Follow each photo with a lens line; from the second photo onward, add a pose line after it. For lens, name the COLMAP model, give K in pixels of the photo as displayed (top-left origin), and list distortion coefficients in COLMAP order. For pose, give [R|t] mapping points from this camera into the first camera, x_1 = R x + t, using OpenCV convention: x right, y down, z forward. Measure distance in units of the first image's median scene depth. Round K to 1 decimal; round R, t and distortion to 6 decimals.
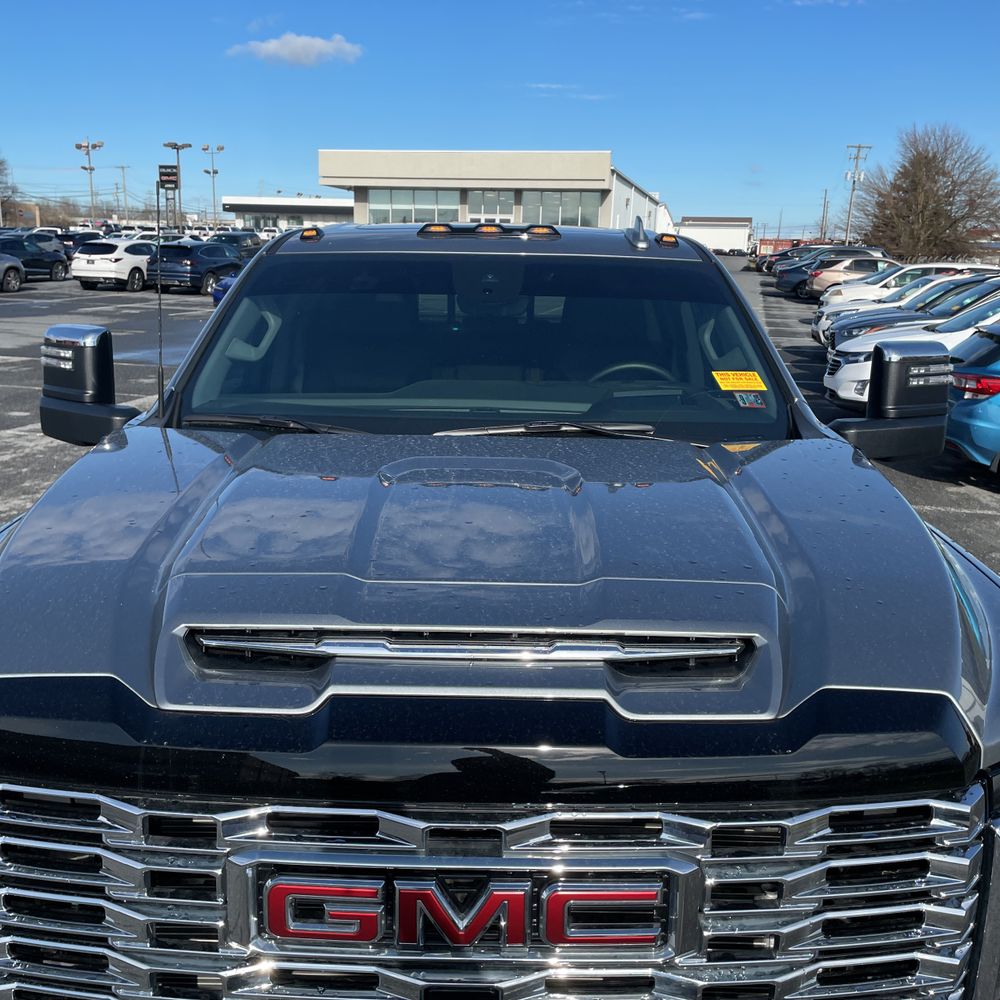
lens RADIAL K [[991.9, 0, 500.0], [0, 991.9, 500.0], [0, 0, 1]] dist [0.081362, -0.174048]
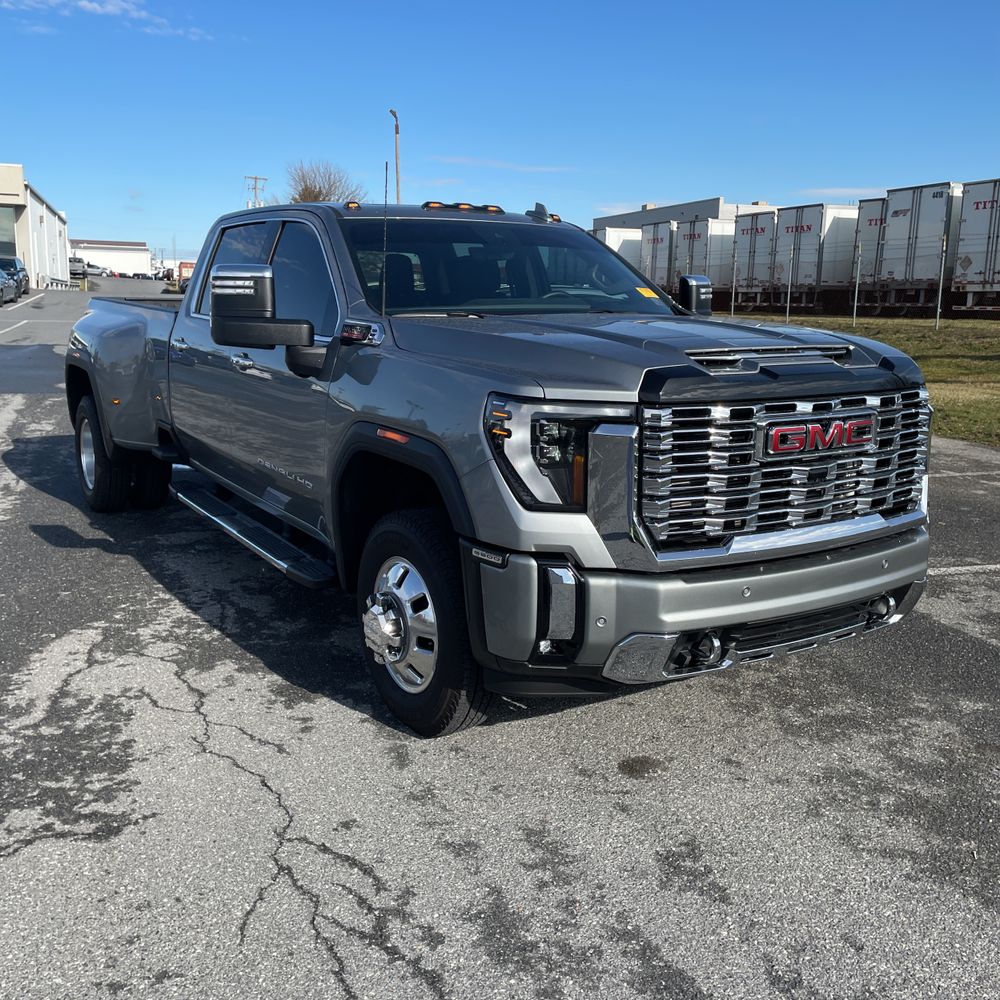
lens RADIAL K [[1015.8, 0, 503.1], [0, 1015.8, 514.4], [0, 0, 1]] dist [0.067860, -0.102115]
pose [[0.817549, -0.124908, 0.562150, -0.101851], [0.137282, 0.990322, 0.020393, 0.019660], [-0.559257, 0.060501, 0.826784, -0.035113]]
